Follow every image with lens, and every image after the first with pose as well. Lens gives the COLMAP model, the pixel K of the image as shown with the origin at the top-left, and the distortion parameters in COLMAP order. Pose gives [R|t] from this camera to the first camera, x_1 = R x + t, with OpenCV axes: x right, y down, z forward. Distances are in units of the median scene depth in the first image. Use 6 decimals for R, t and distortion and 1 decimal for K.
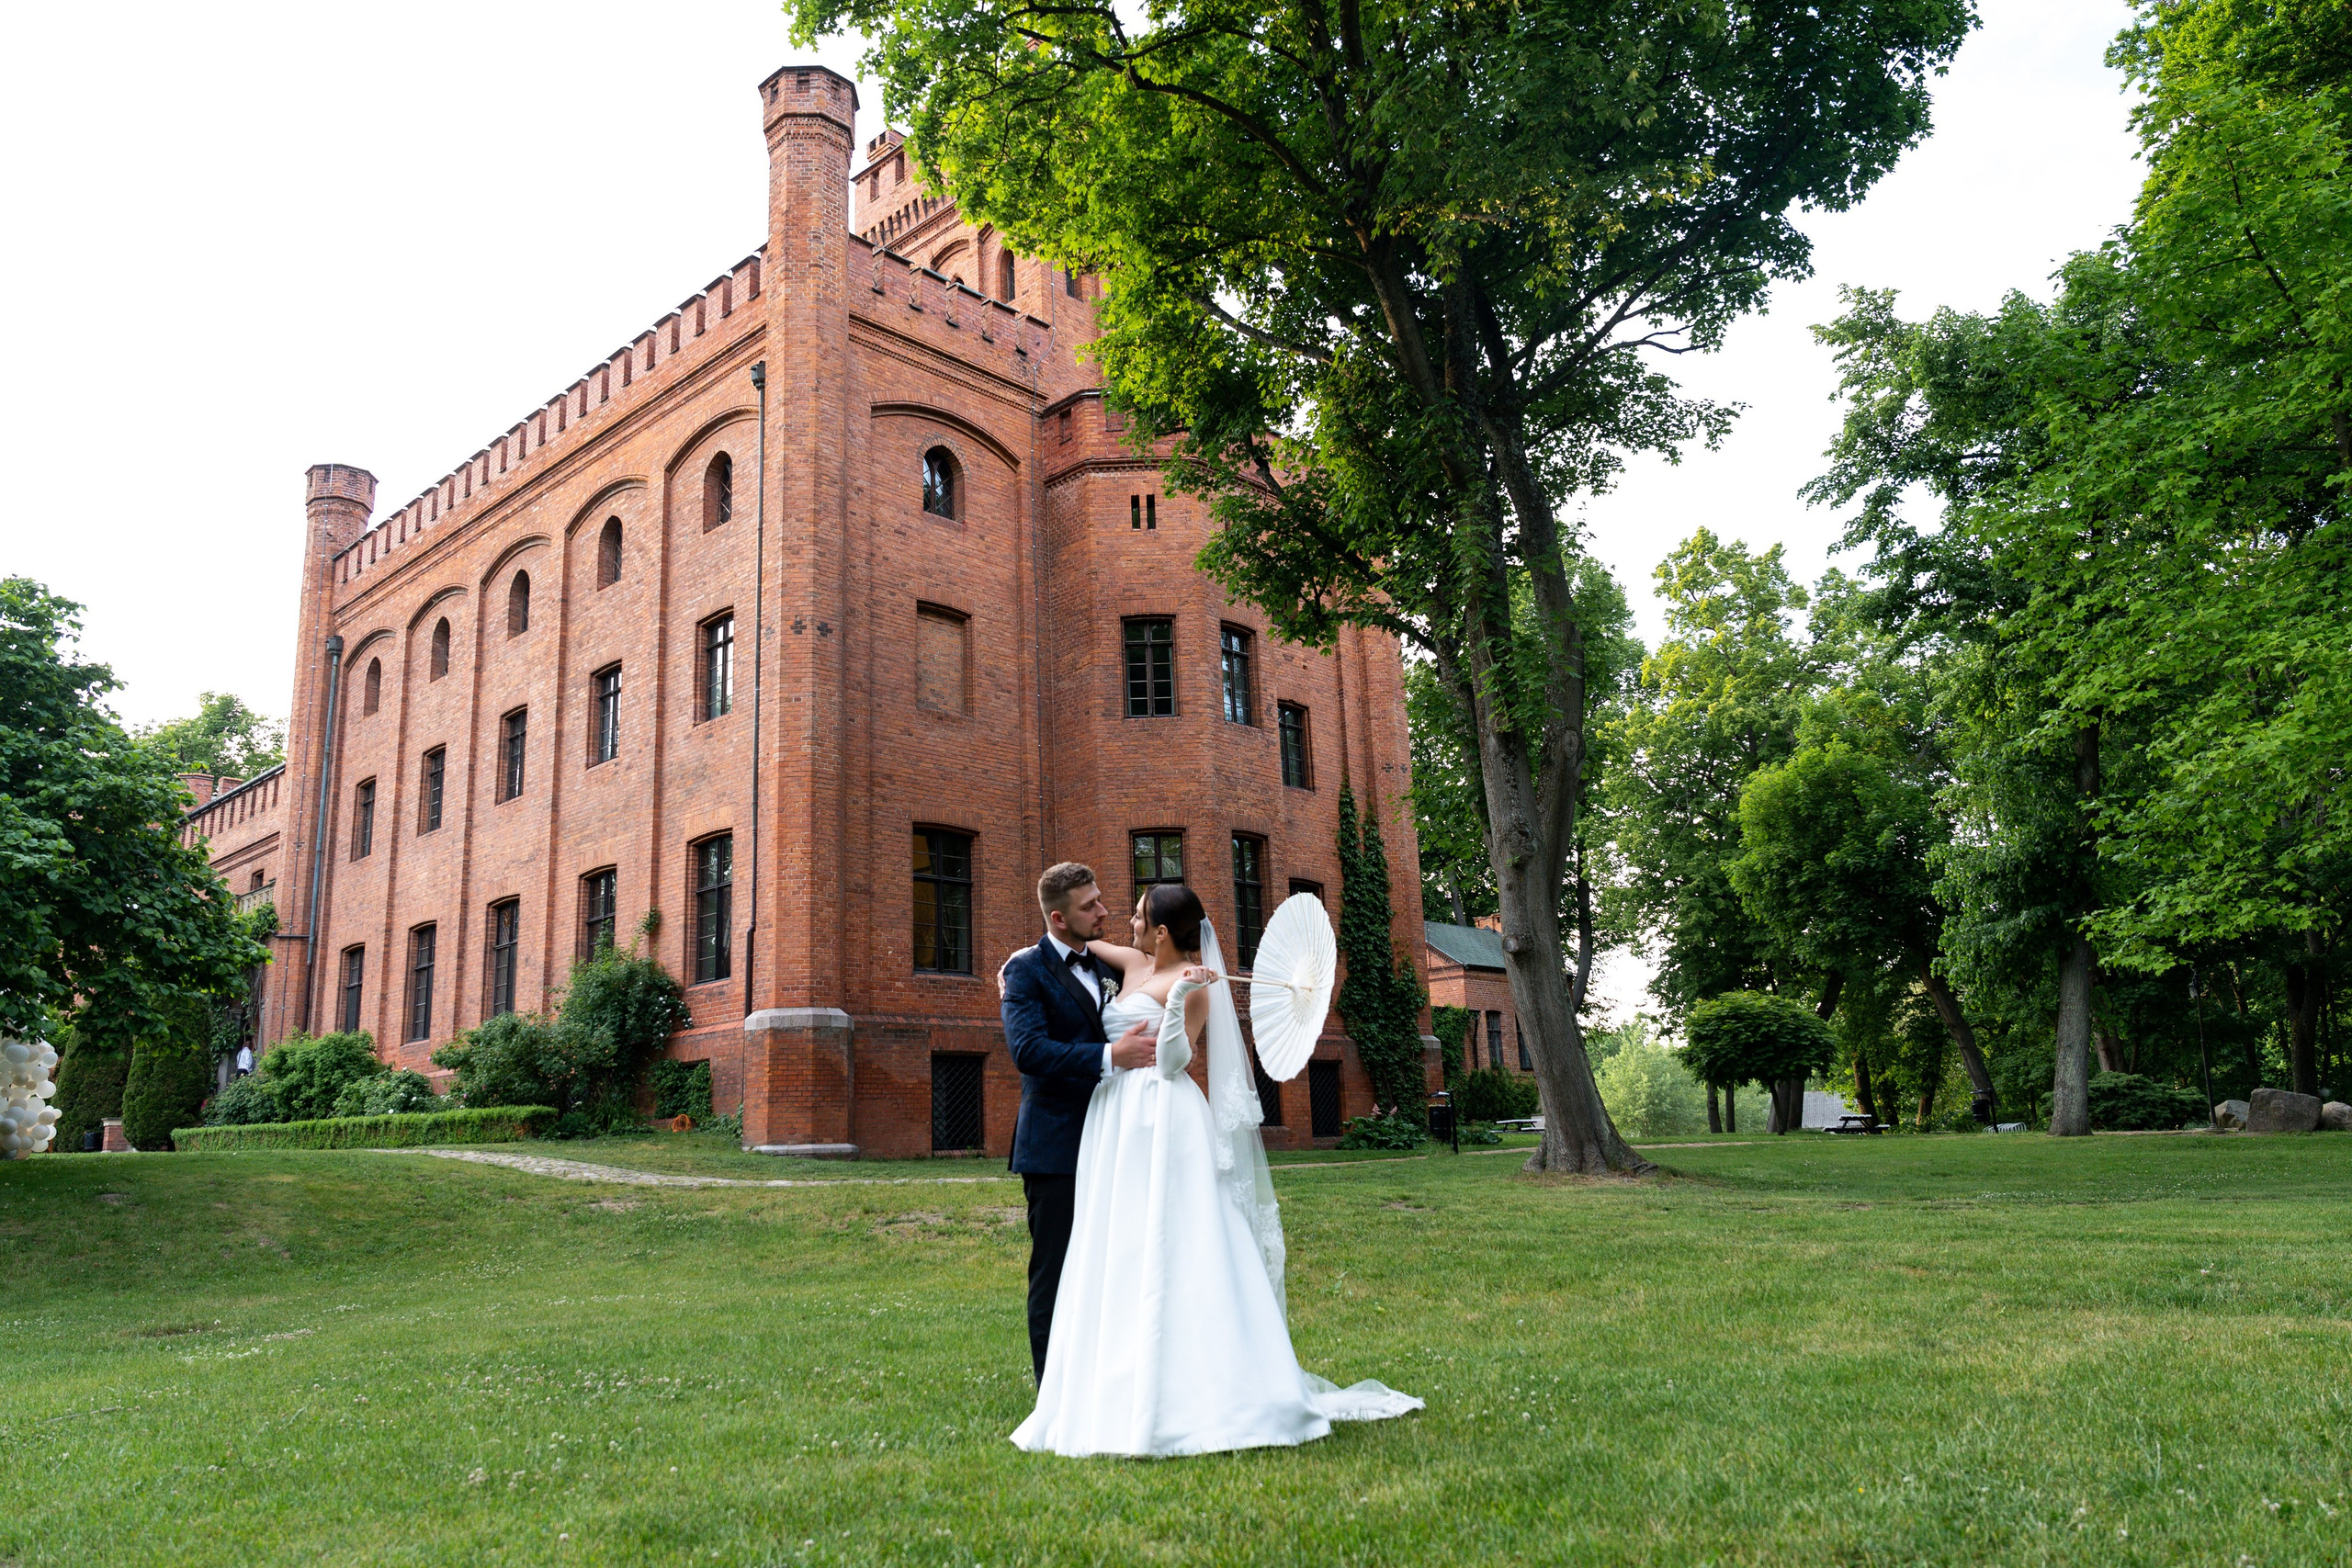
lens RADIAL K [[1640.0, 0, 1187.5], [0, 1640.0, 763.4], [0, 0, 1]] dist [-0.039010, 0.002518]
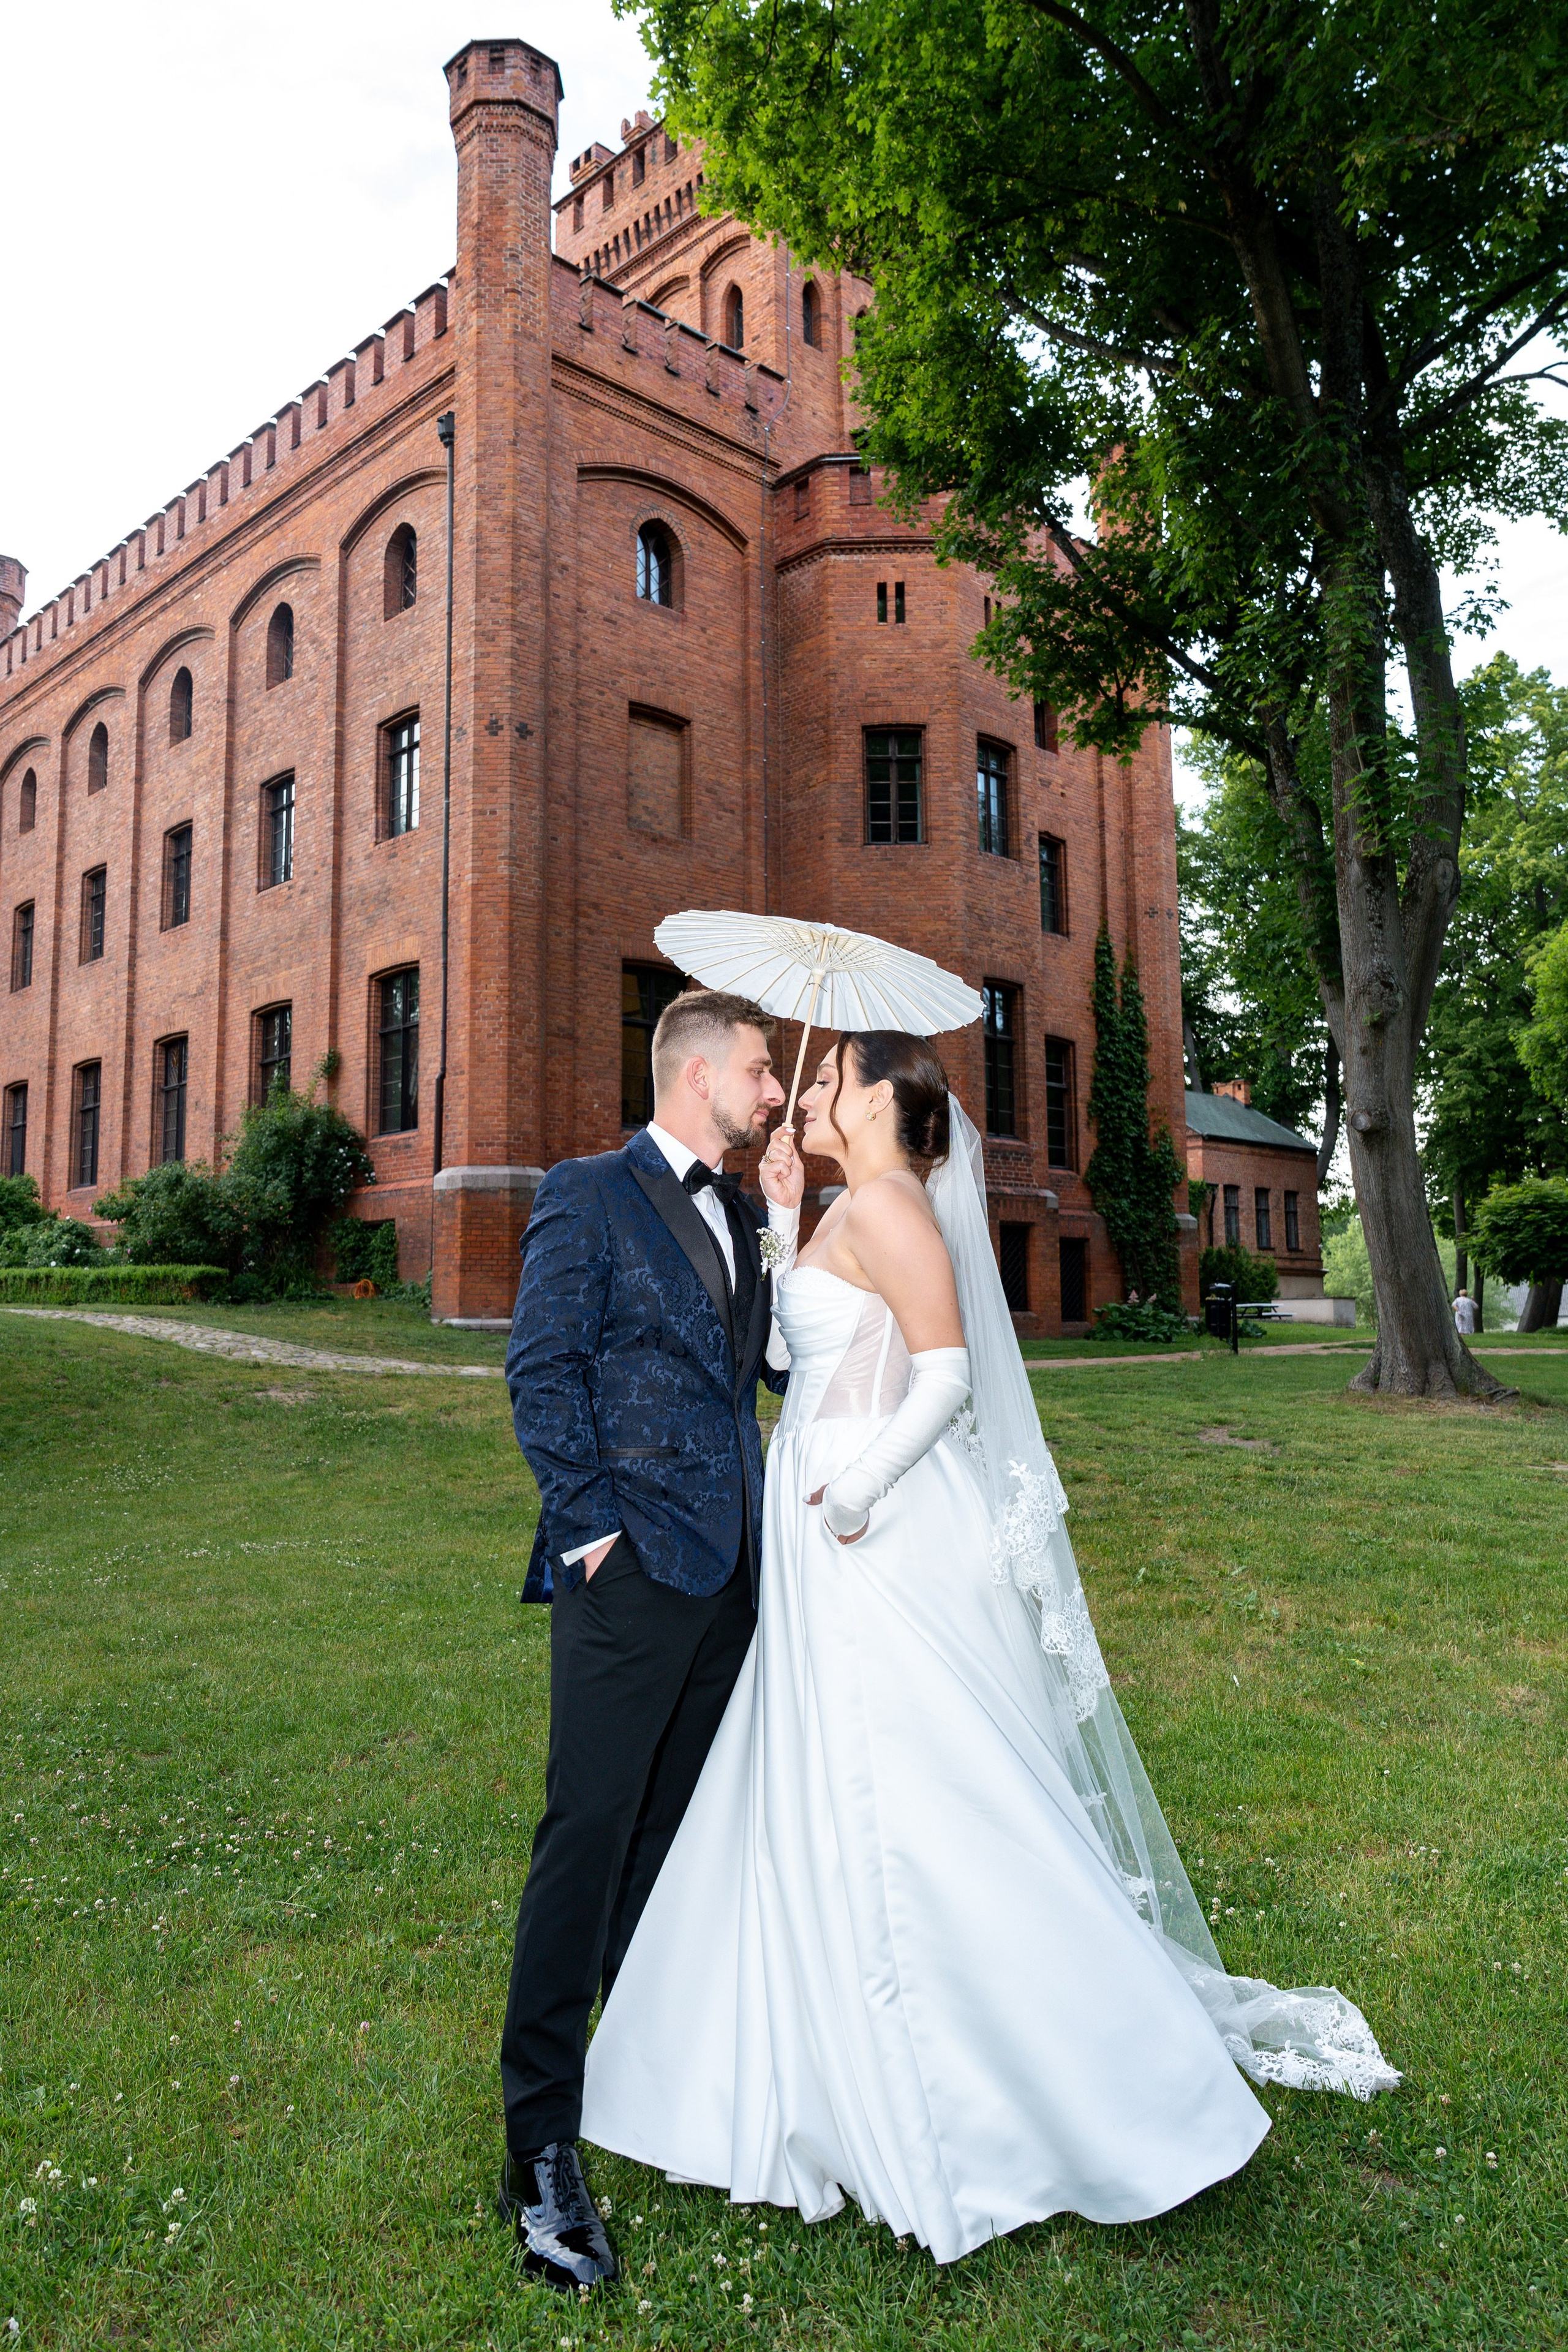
lens RADIAL K [[1700.3, 0, 777.5], [0, 1700.3, 1134.6], [0, 0, 1]] dist [-0.026353, 0.014623]
pose [[0.997659, 0.029365, -0.061759, -0.023776], [-0.021134, 0.991297, 0.129940, 0.008461], [0.065037, -0.128331, 0.989597, 0.085498]]
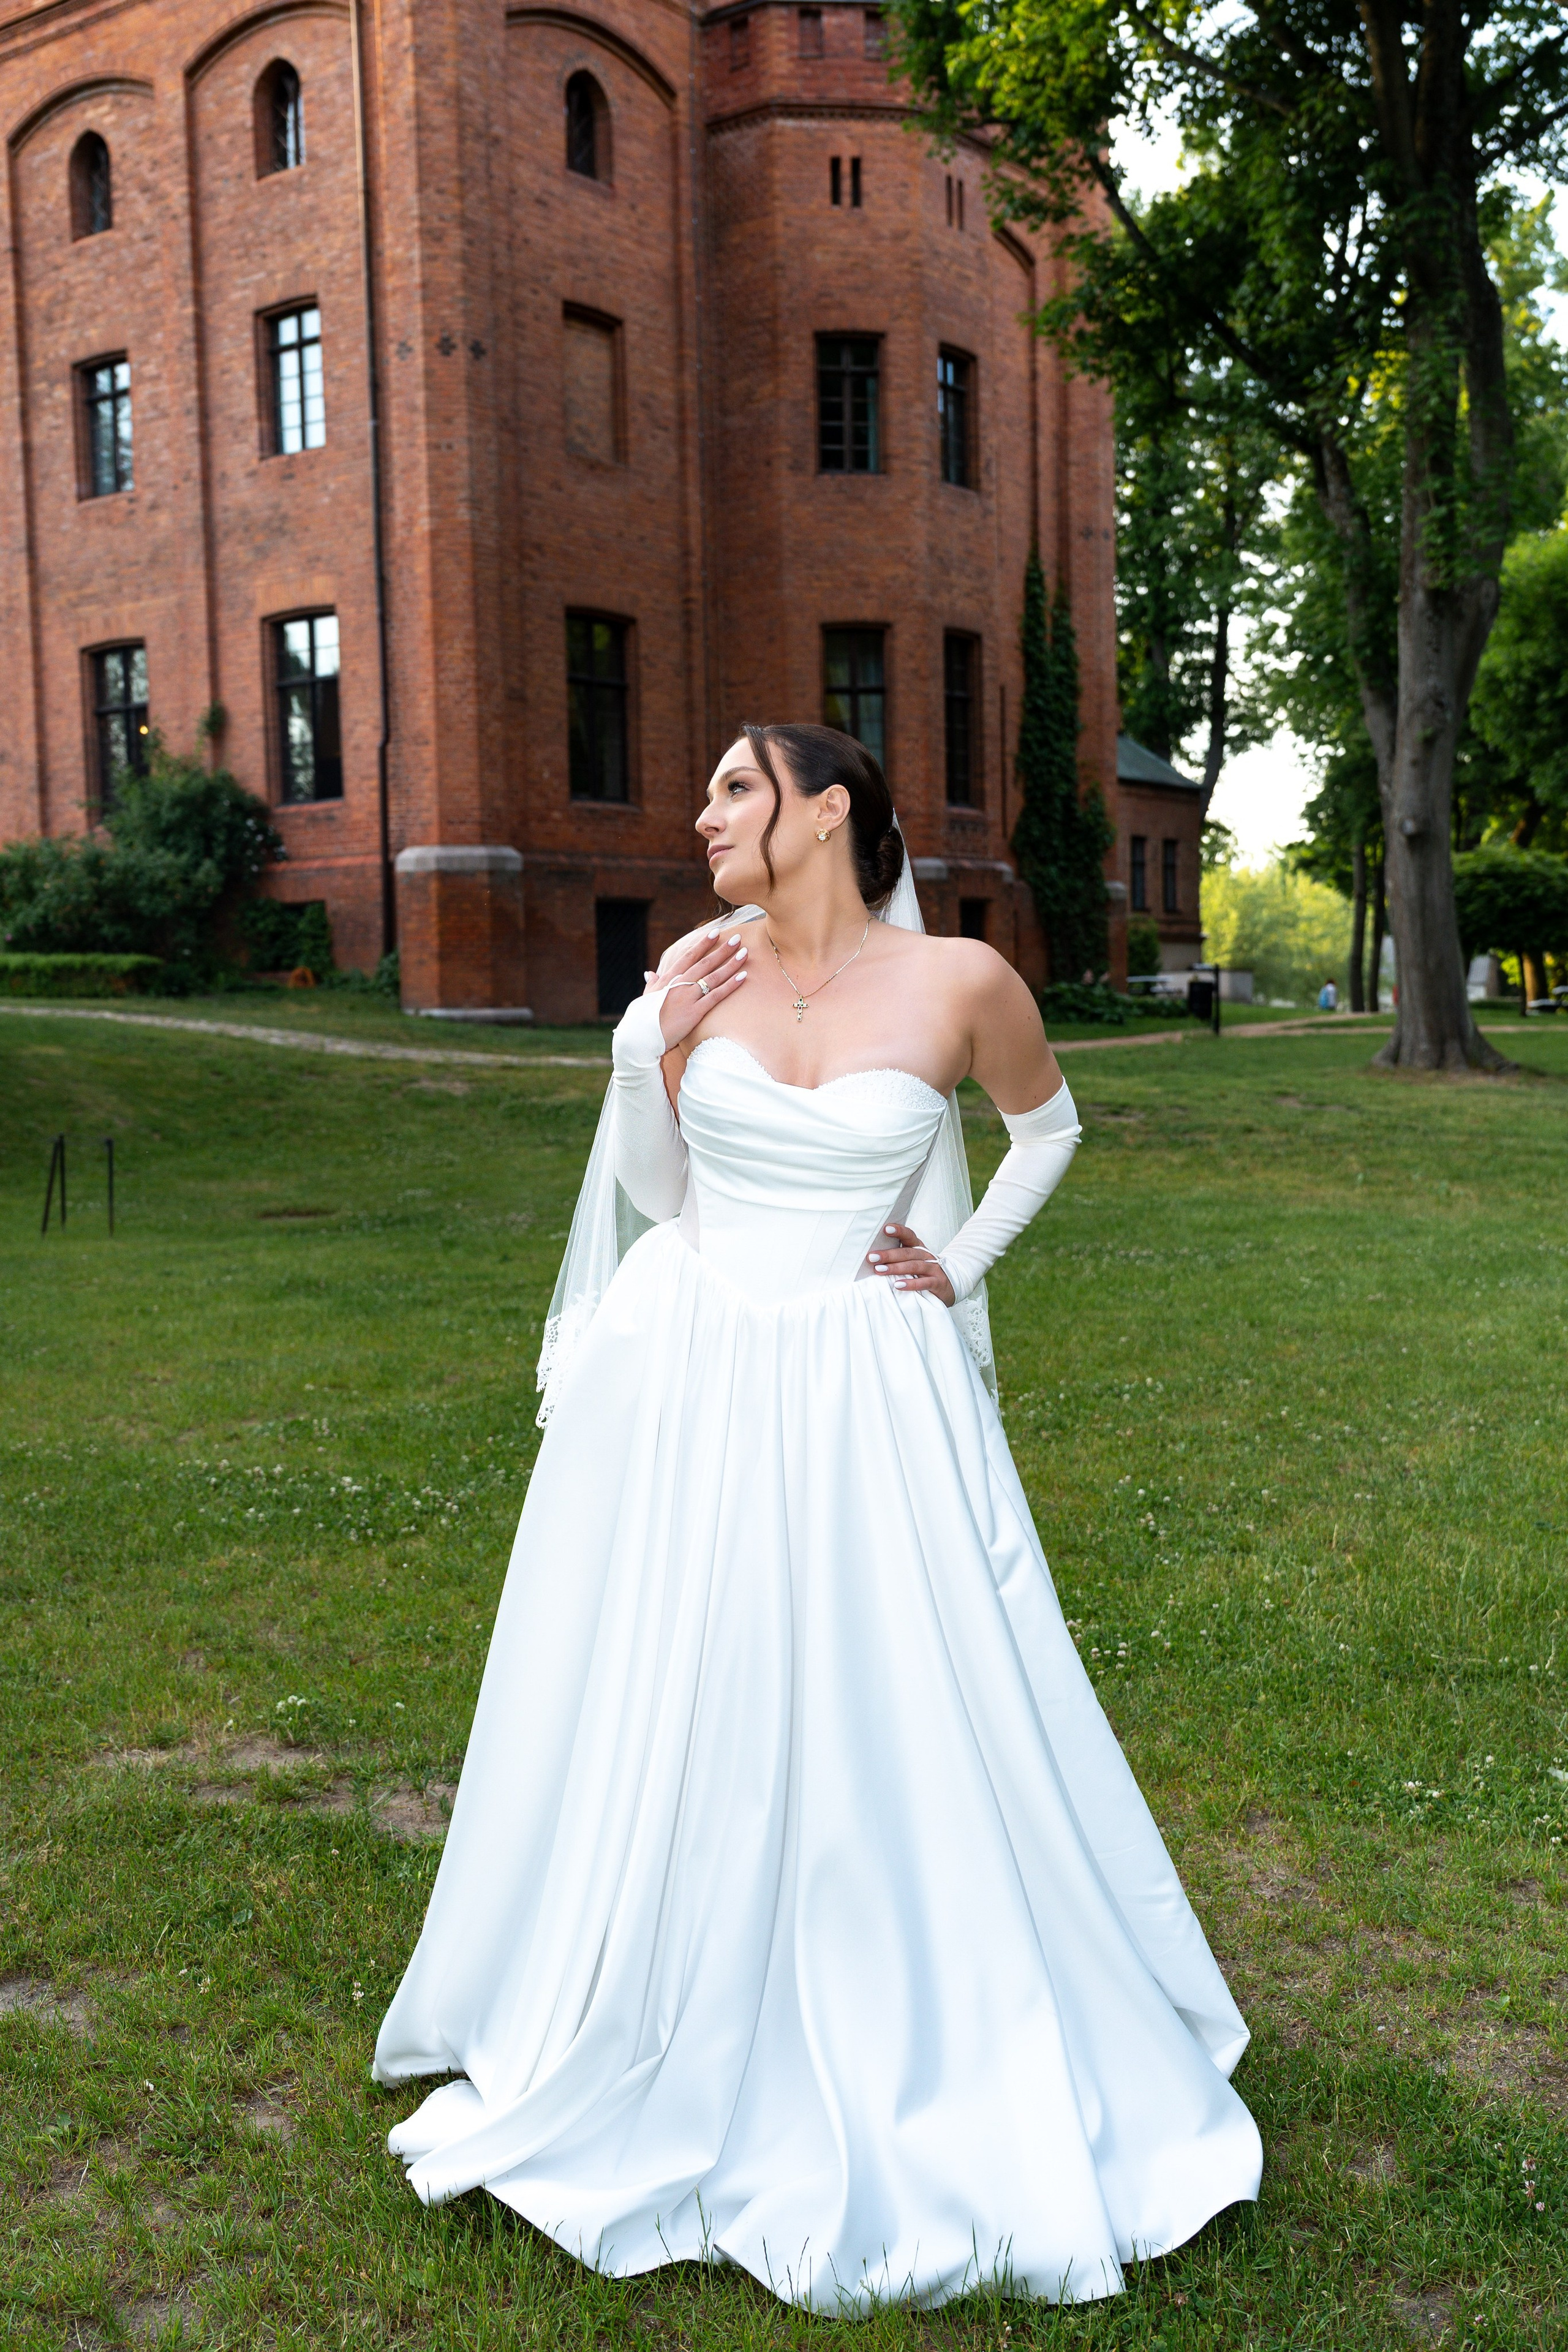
lens RADIAL K [[2340.5, 0, 795.3], [0, 2340.5, 1185.2], [0, 0, 1]] dist [0.004288, -0.001065]
pose [[0.993808, 0.015969, 0.109962, -0.163592], [-0.049340, 0.950124, 0.307946, -0.048134], [-0.099559, -0.311464, 0.945028, -0.149072]]
